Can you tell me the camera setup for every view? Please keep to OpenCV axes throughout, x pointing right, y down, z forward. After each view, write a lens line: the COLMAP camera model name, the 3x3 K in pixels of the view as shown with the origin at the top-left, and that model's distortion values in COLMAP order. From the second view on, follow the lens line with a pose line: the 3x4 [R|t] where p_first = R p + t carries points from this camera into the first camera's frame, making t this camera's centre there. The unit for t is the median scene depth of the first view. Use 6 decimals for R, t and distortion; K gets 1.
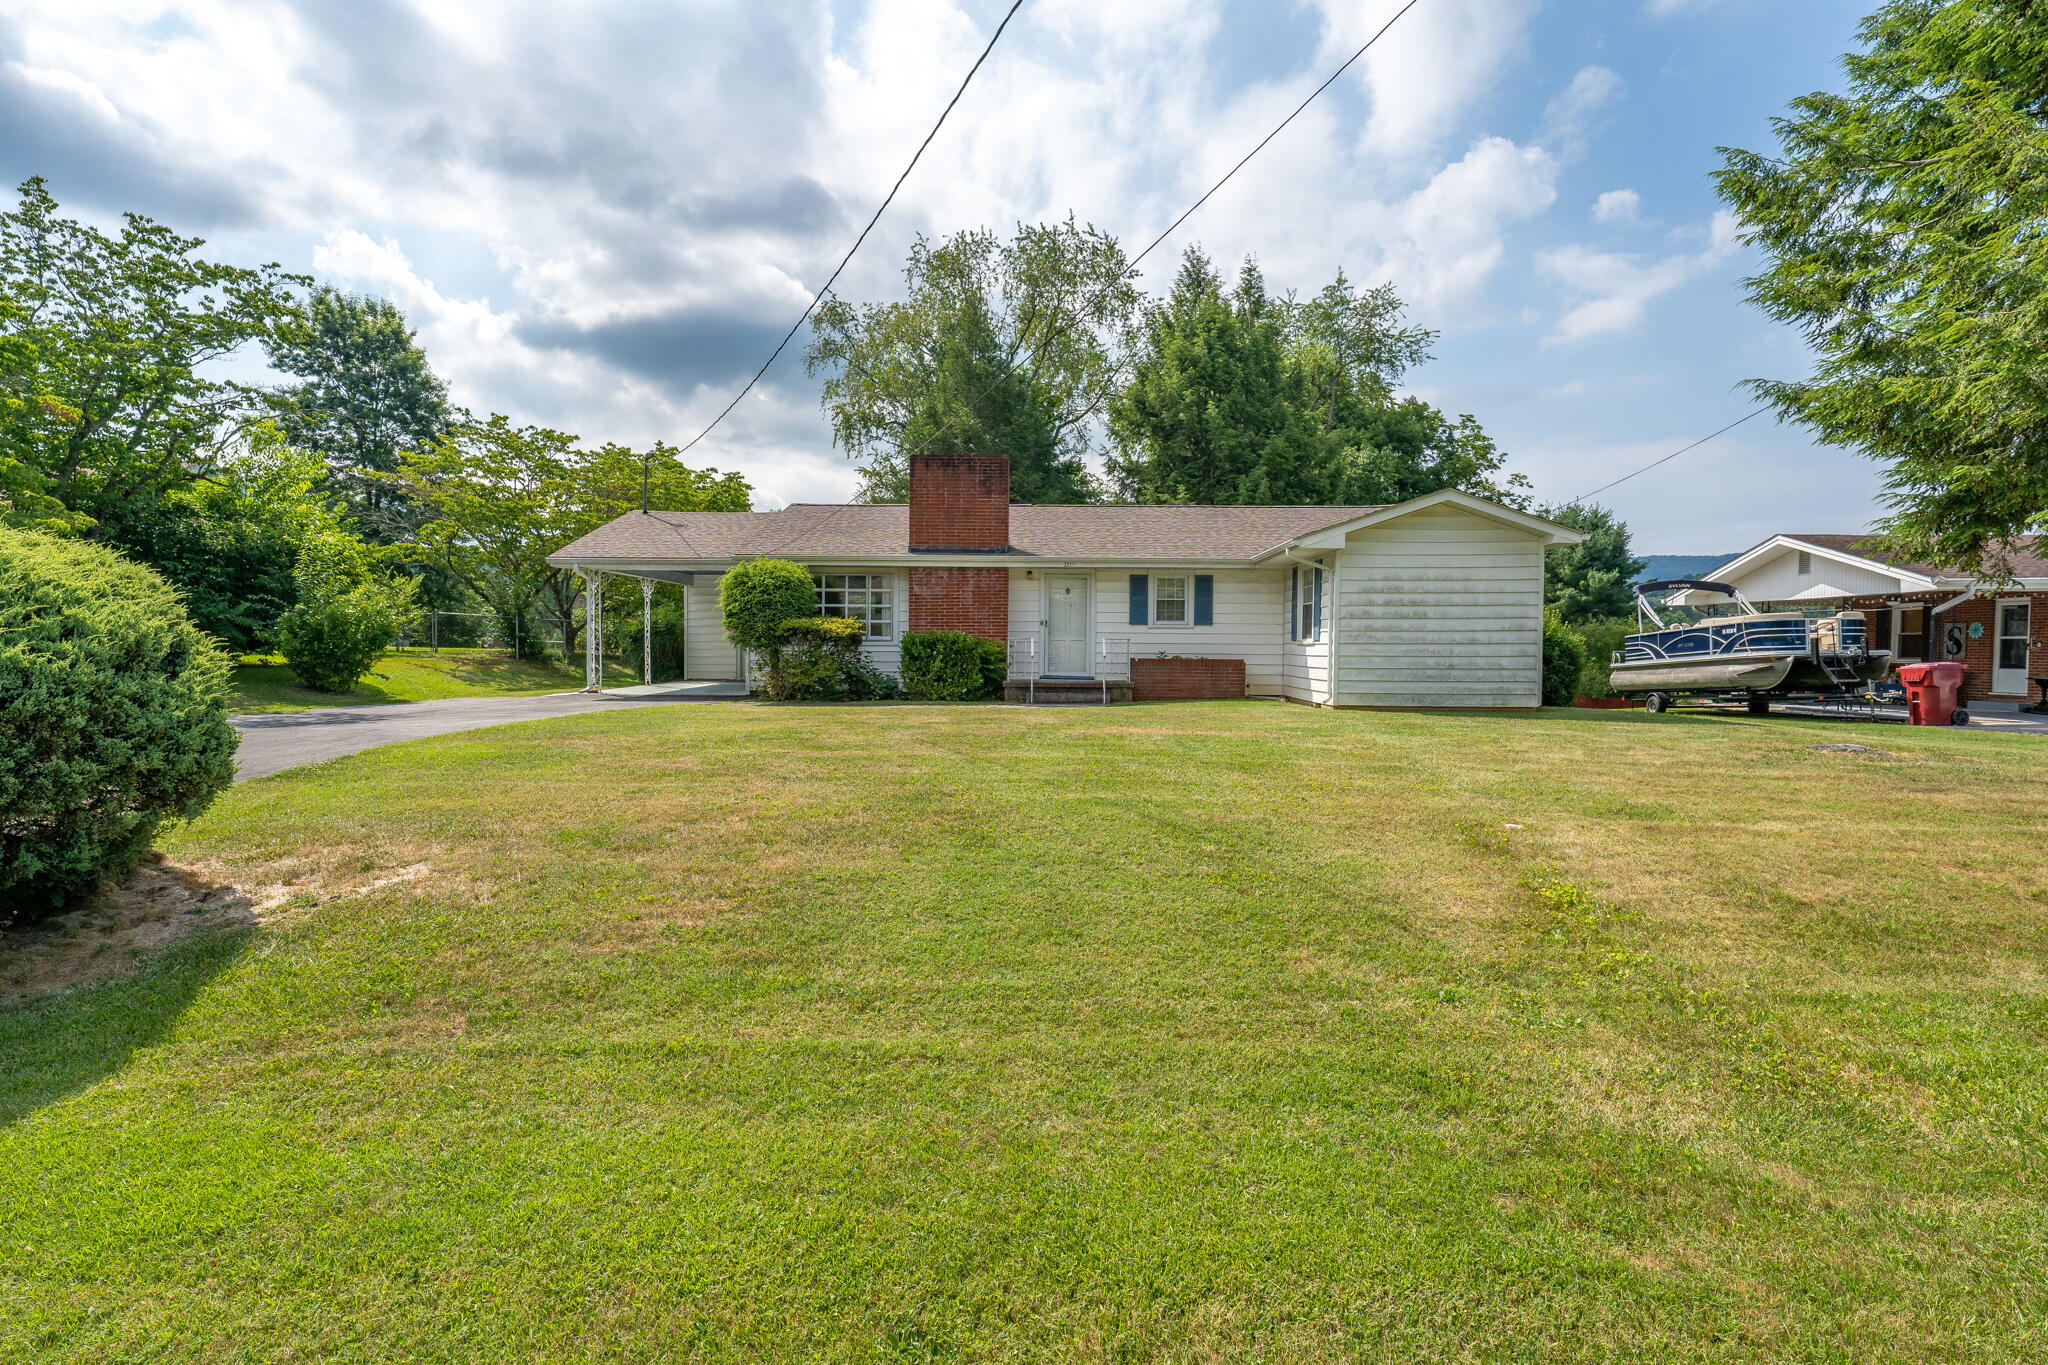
lens RADIAL K [[1009.7, 0, 1025.8], [0, 1009.7, 687.9], [0, 0, 1]] dist [-0.004199, 0.000321]
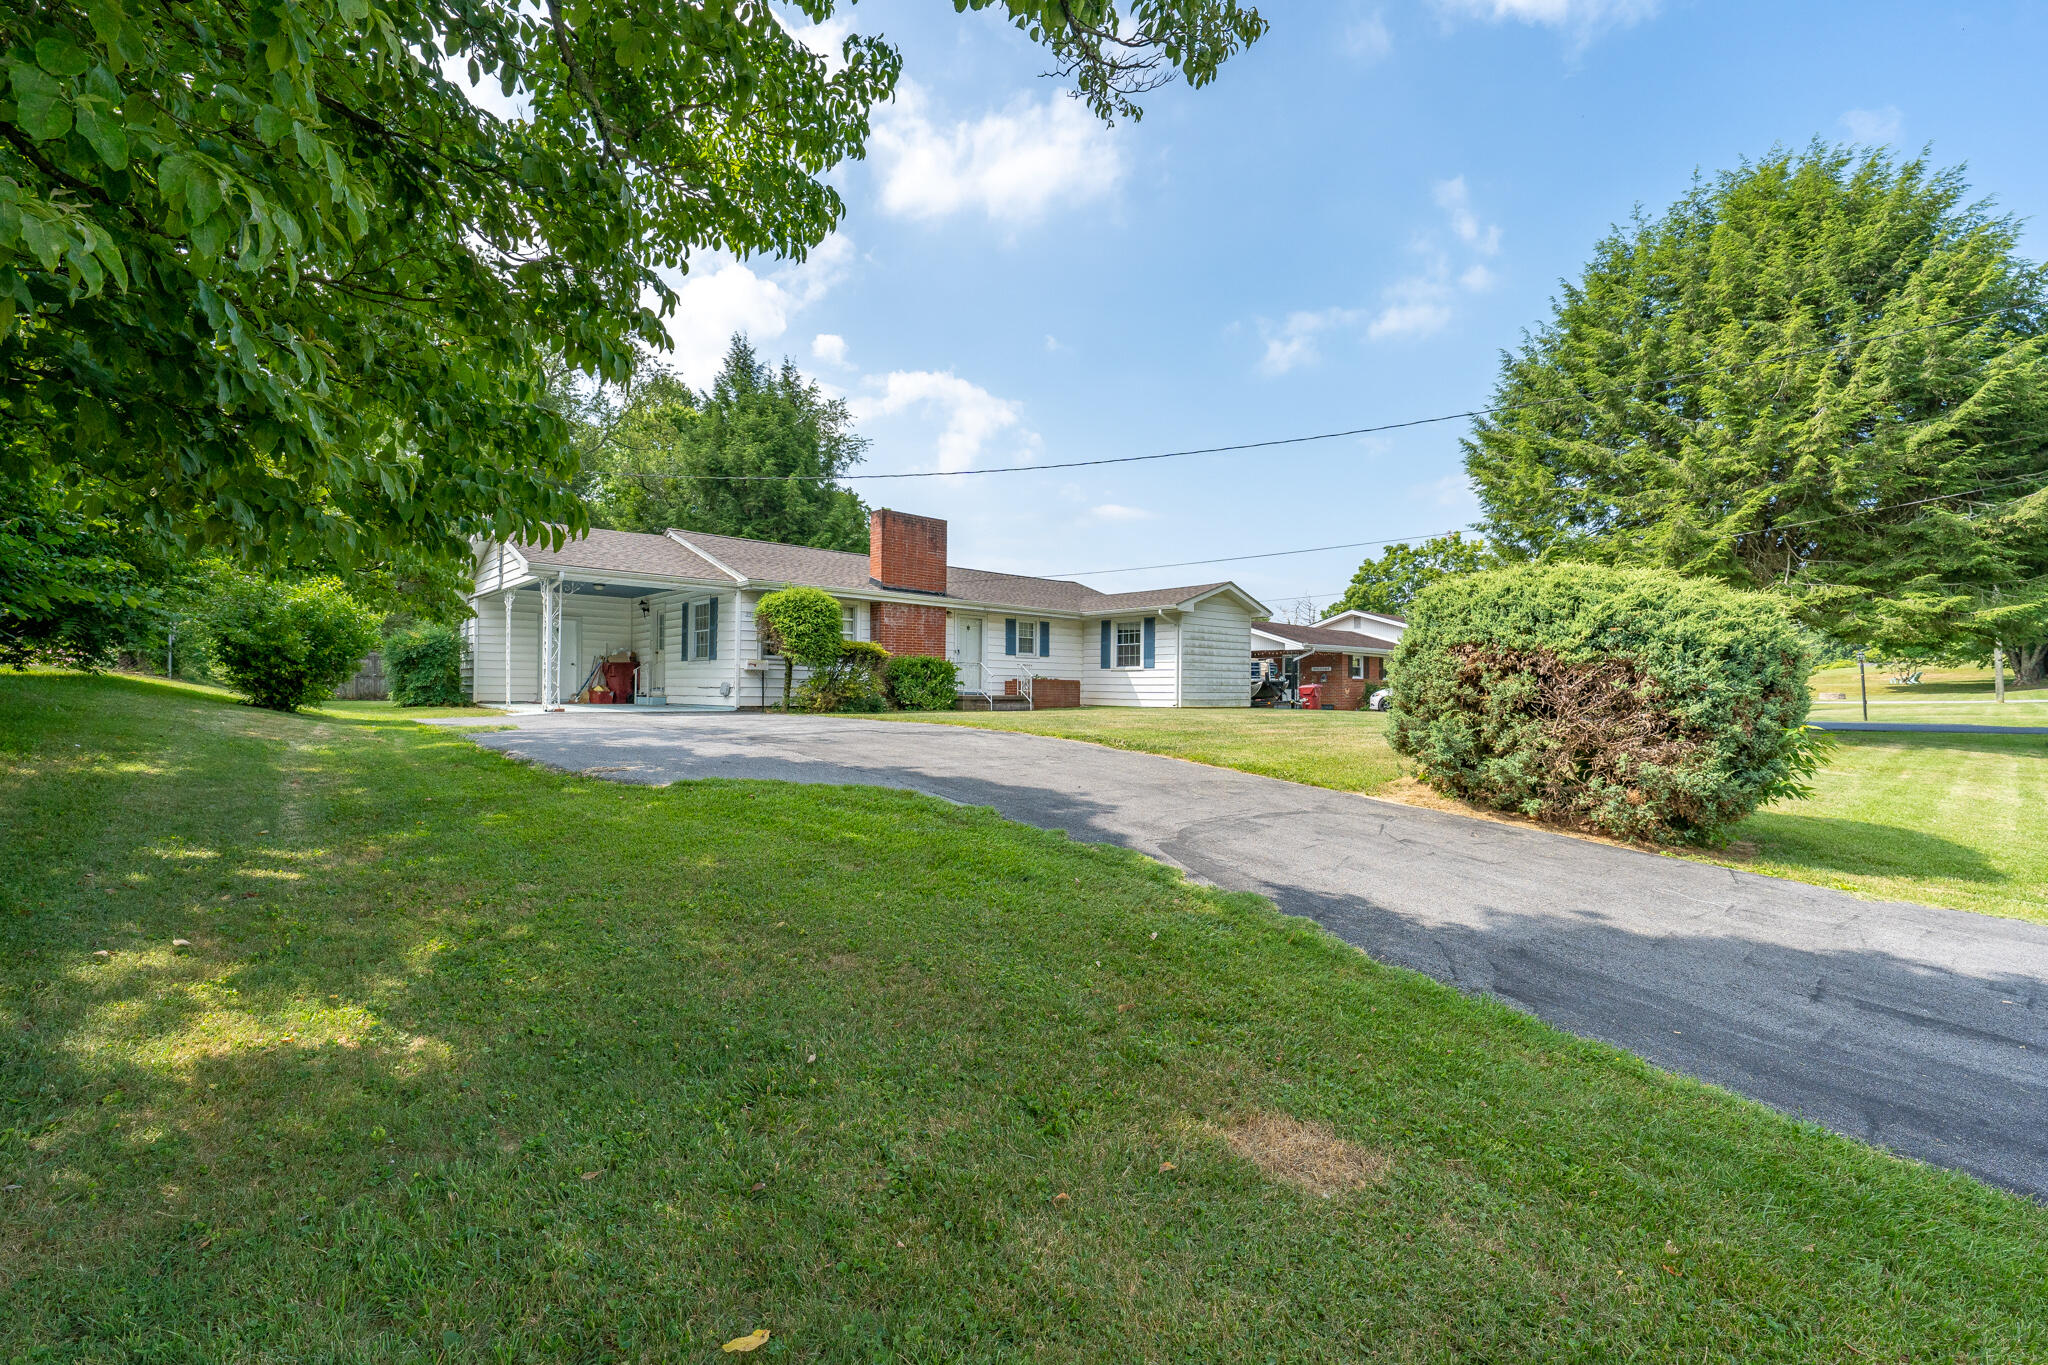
lens RADIAL K [[892.2, 0, 1025.6], [0, 892.2, 686.8], [0, 0, 1]] dist [0.004950, 0.000270]
pose [[0.714641, 0.005025, 0.699473, -0.752407], [0.025283, 0.999135, -0.033010, 0.021701], [-0.699034, 0.041275, 0.713896, 0.129246]]
